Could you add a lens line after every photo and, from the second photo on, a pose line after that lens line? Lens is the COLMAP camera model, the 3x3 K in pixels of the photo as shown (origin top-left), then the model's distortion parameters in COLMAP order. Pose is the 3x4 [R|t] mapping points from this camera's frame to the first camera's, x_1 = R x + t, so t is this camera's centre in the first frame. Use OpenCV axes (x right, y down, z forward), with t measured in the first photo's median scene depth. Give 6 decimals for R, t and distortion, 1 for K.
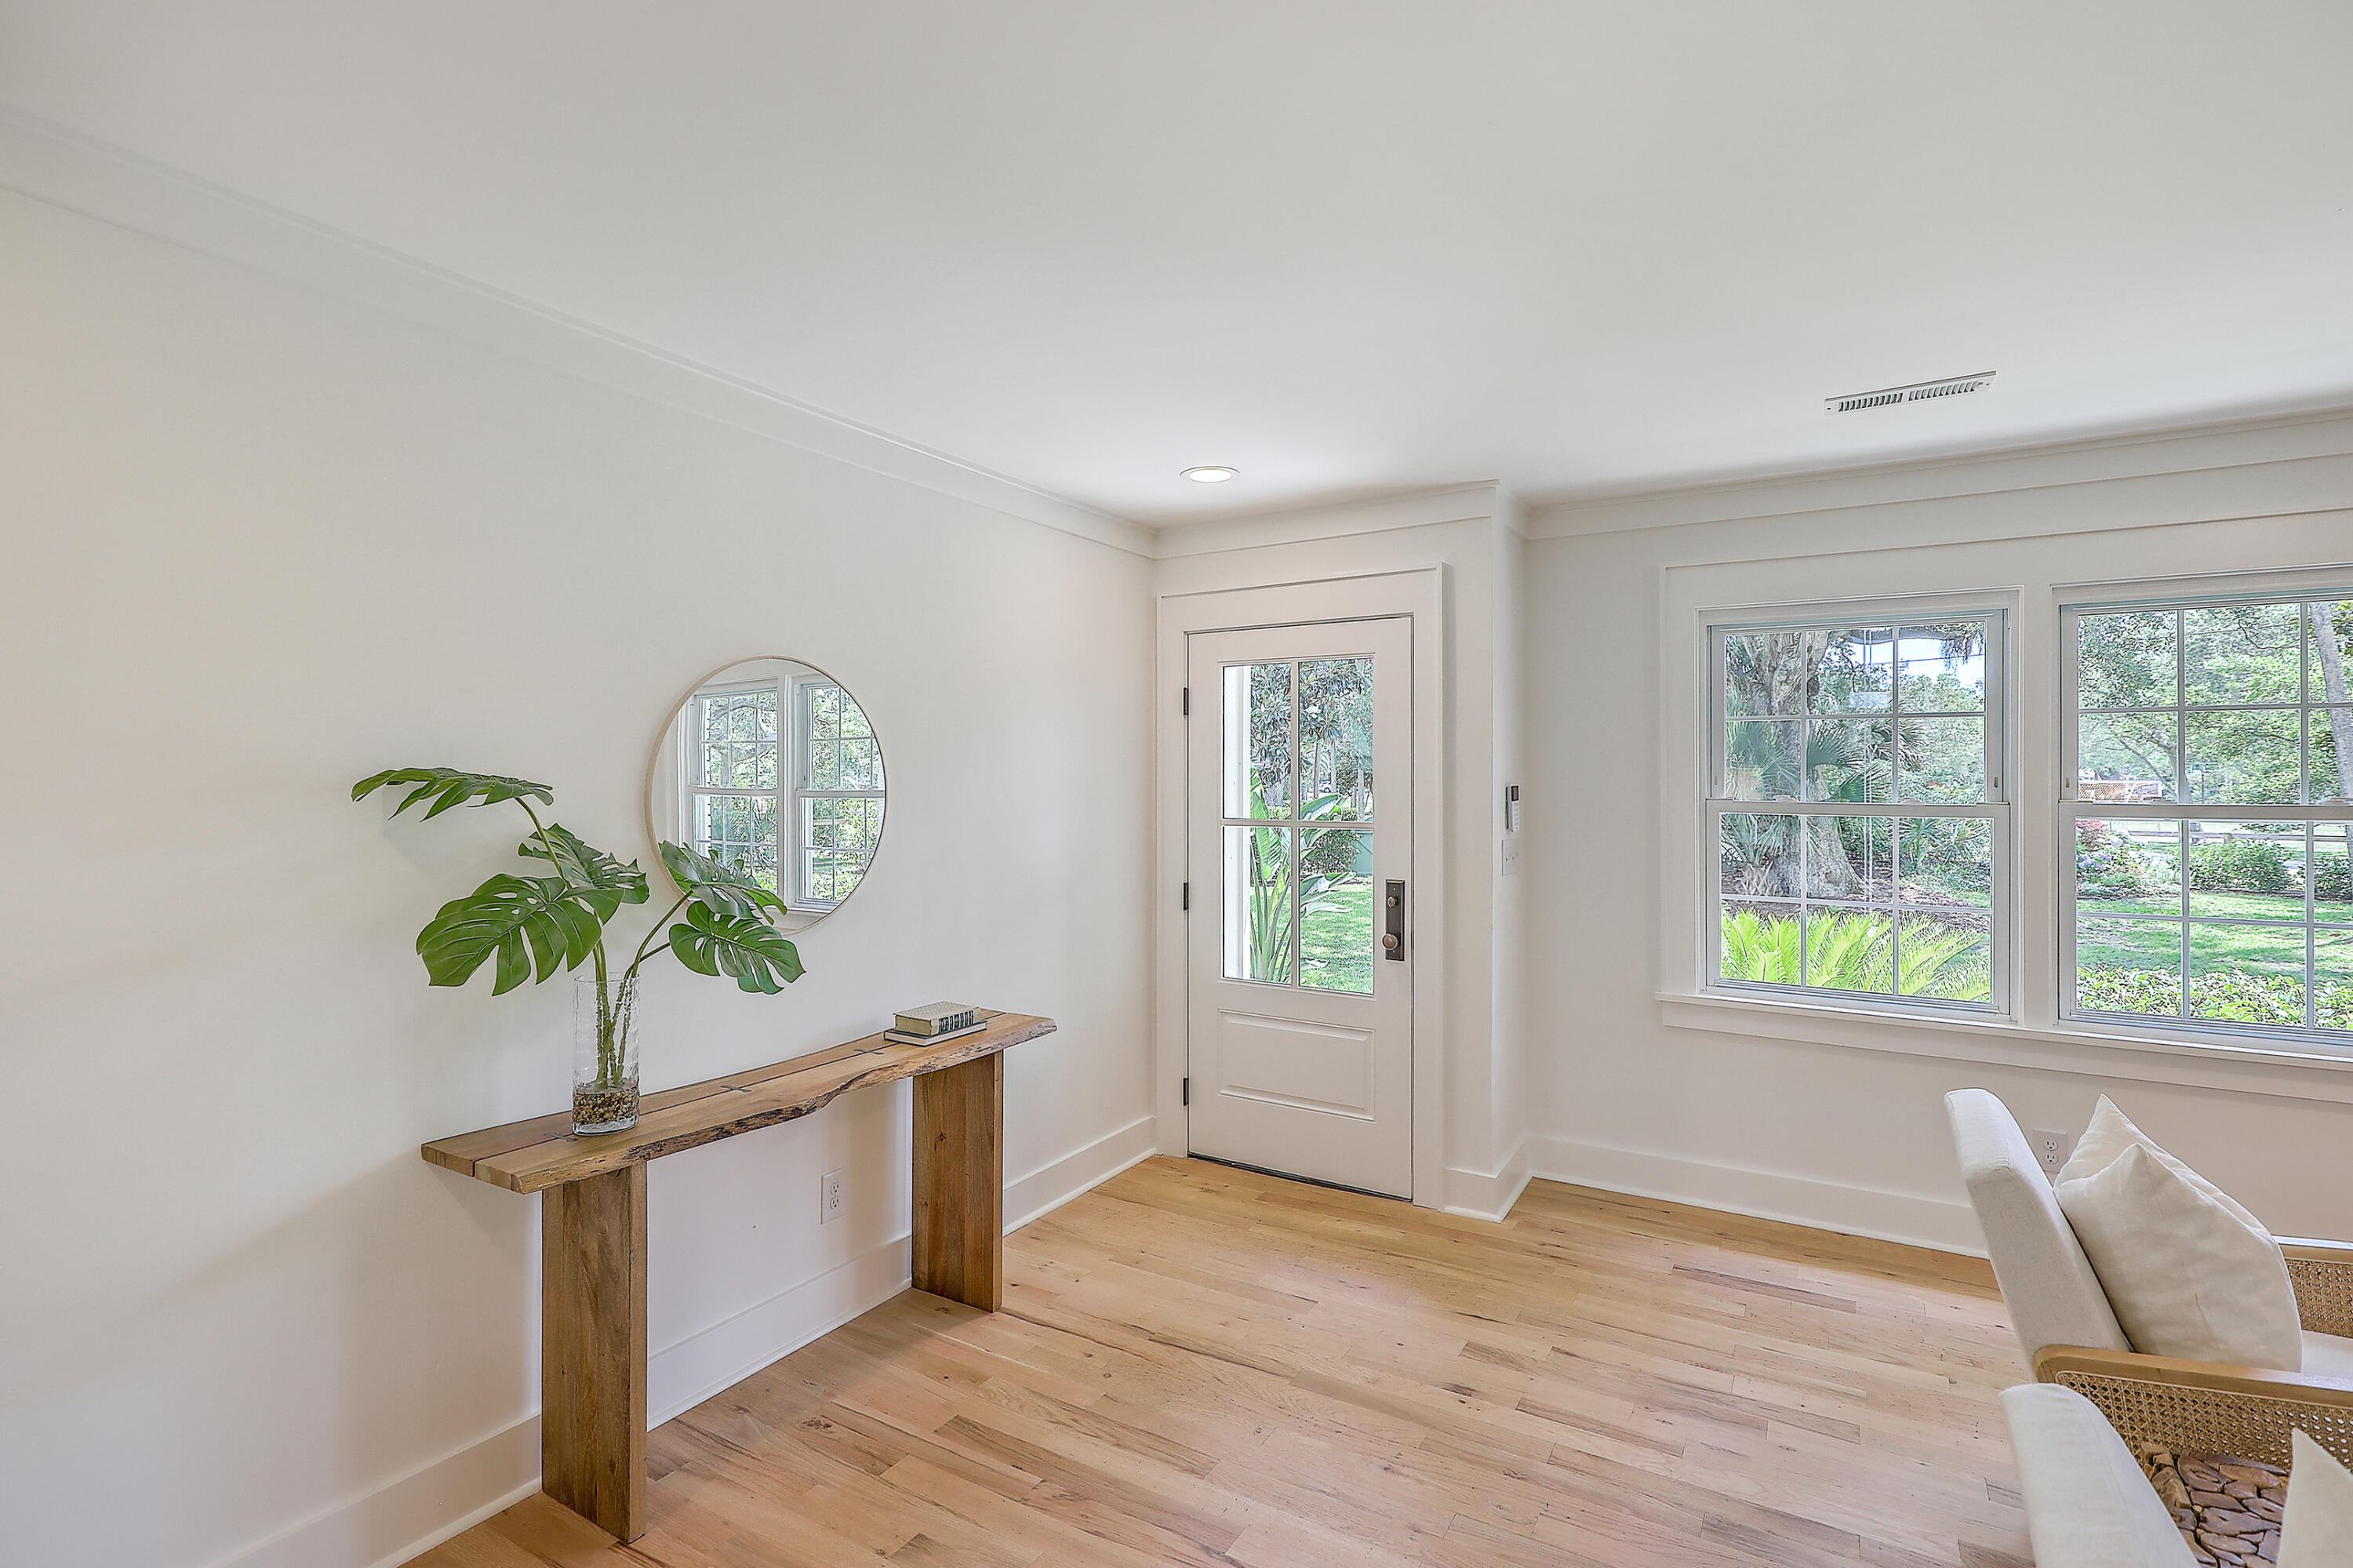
lens RADIAL K [[1085.5, 0, 1176.5], [0, 1085.5, 784.0], [0, 0, 1]] dist [0.001742, 0.000222]
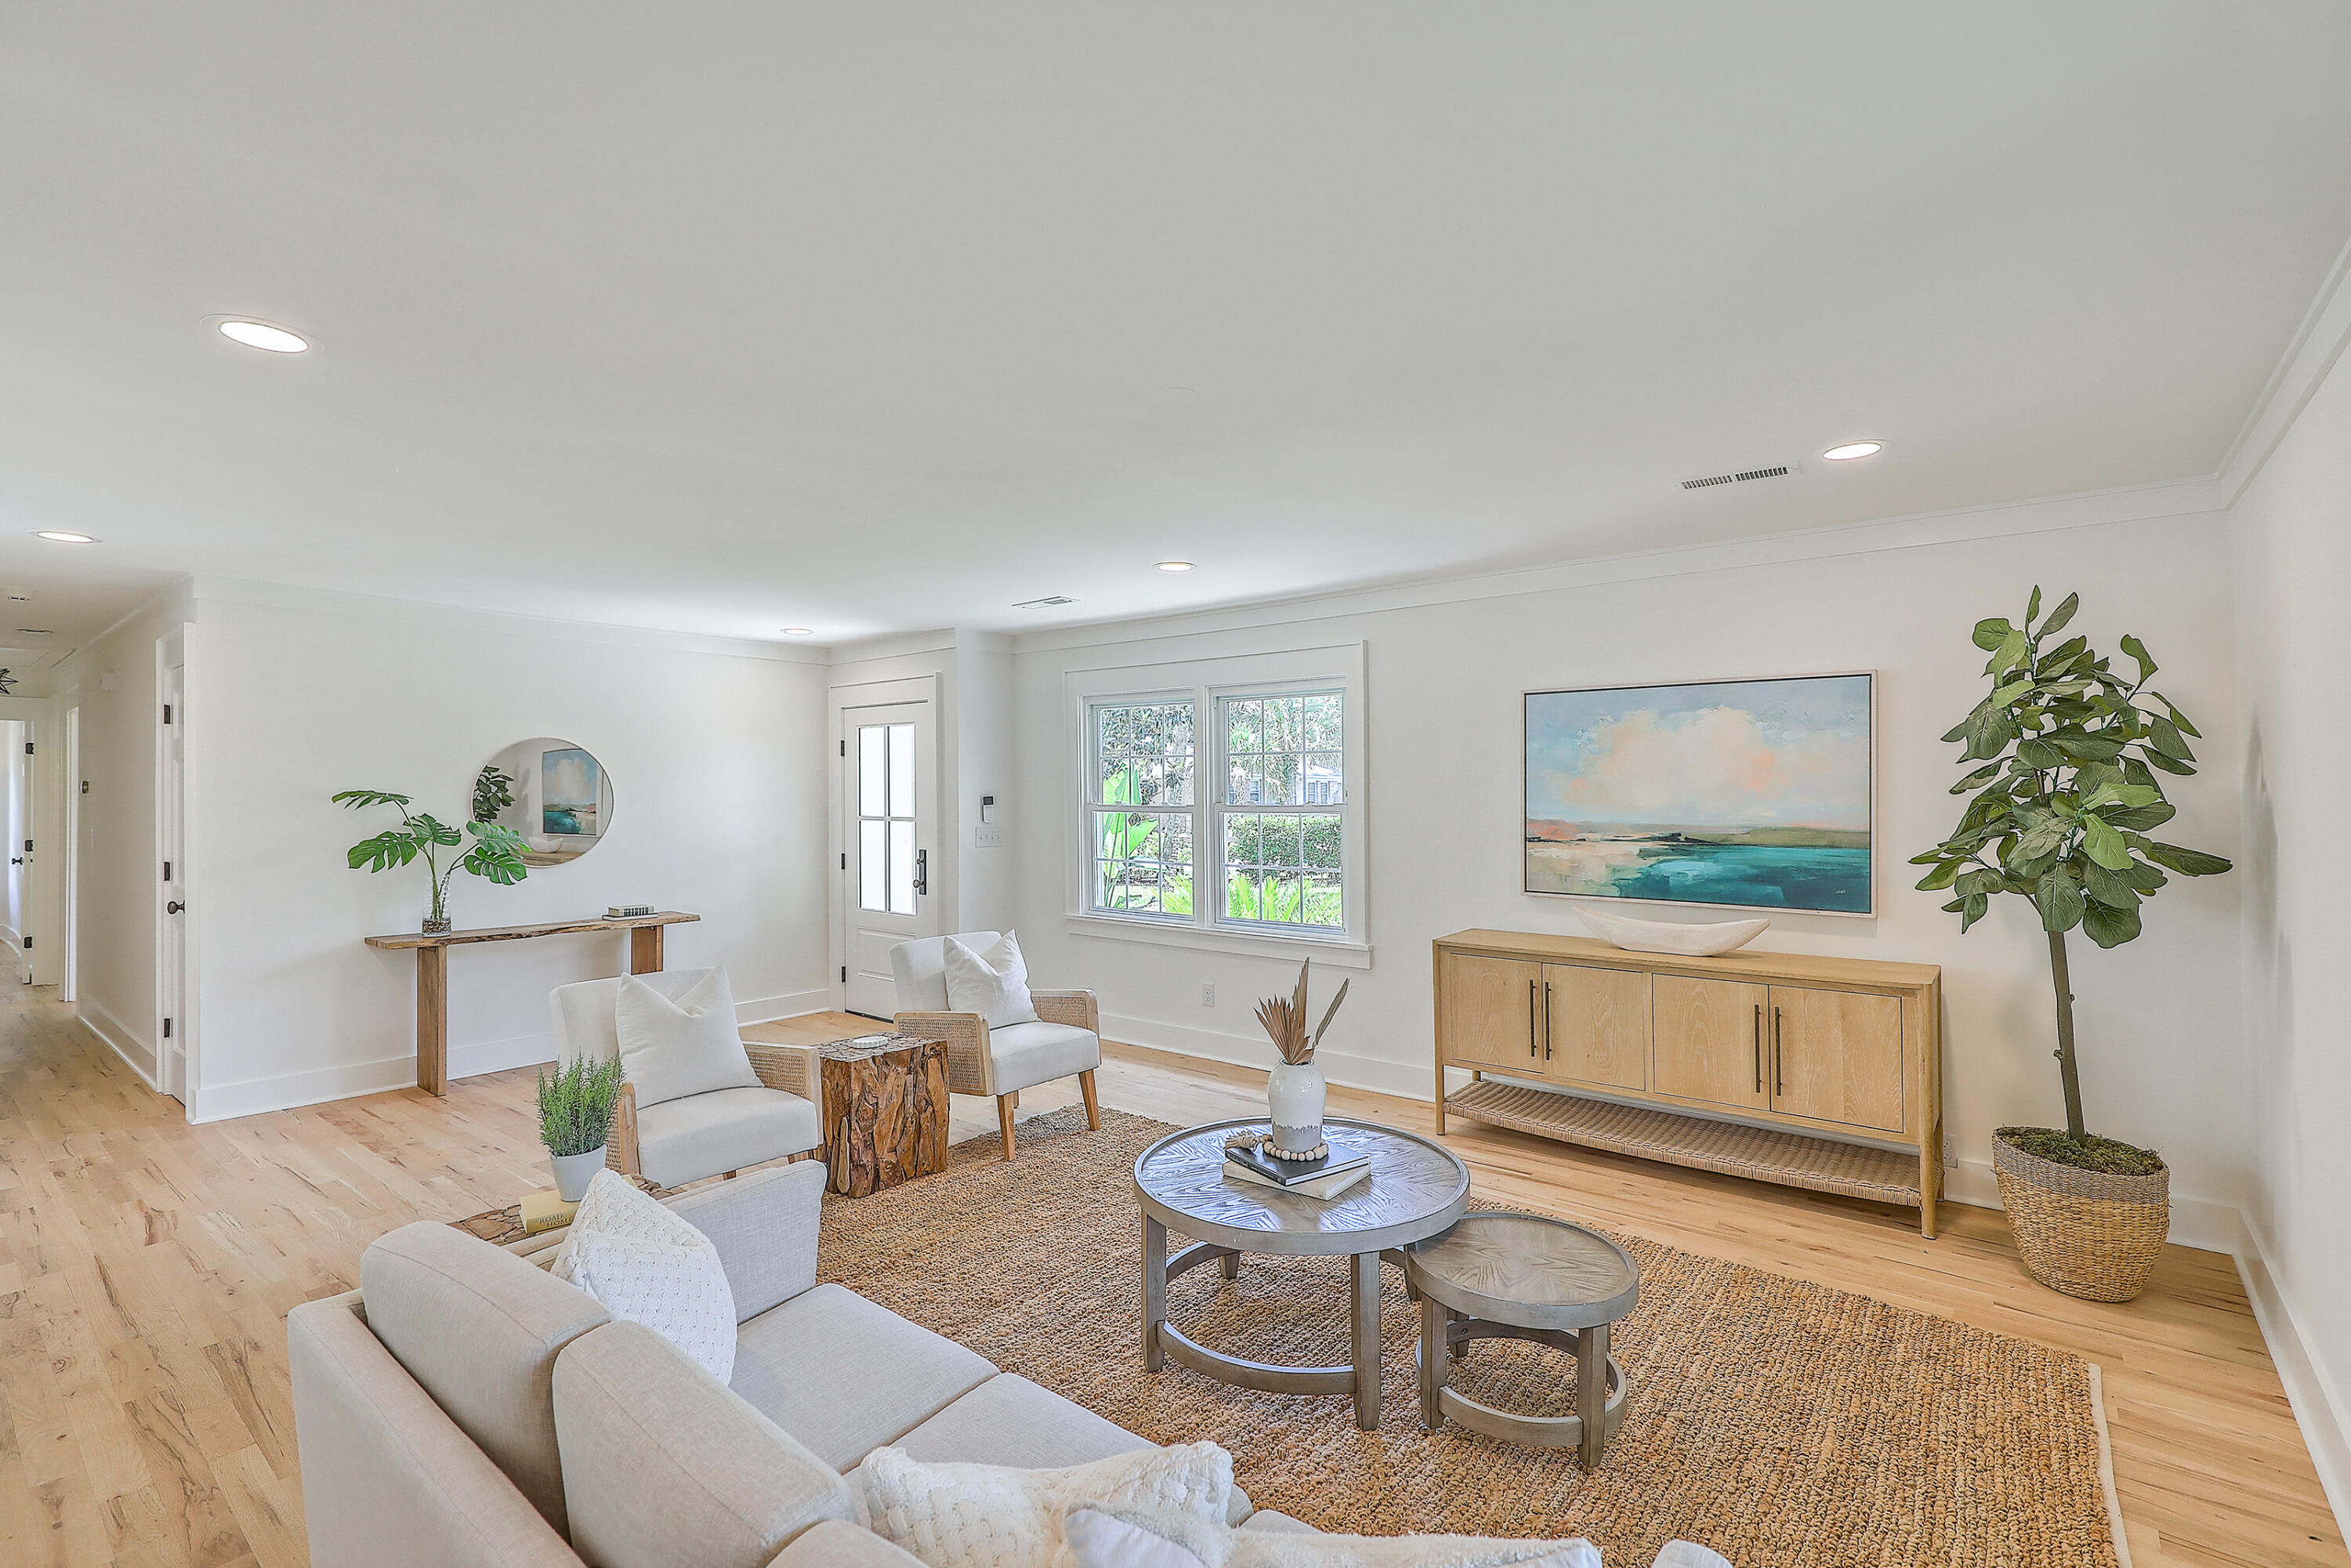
lens RADIAL K [[1061.2, 0, 1167.8], [0, 1061.2, 791.9], [0, 0, 1]] dist [0.000004, 0.000056]
pose [[0.988537, -0.005251, -0.150887, 1.471038], [0.004279, 0.999968, -0.006767, 0.013236], [0.150918, 0.006044, 0.988528, -1.124512]]
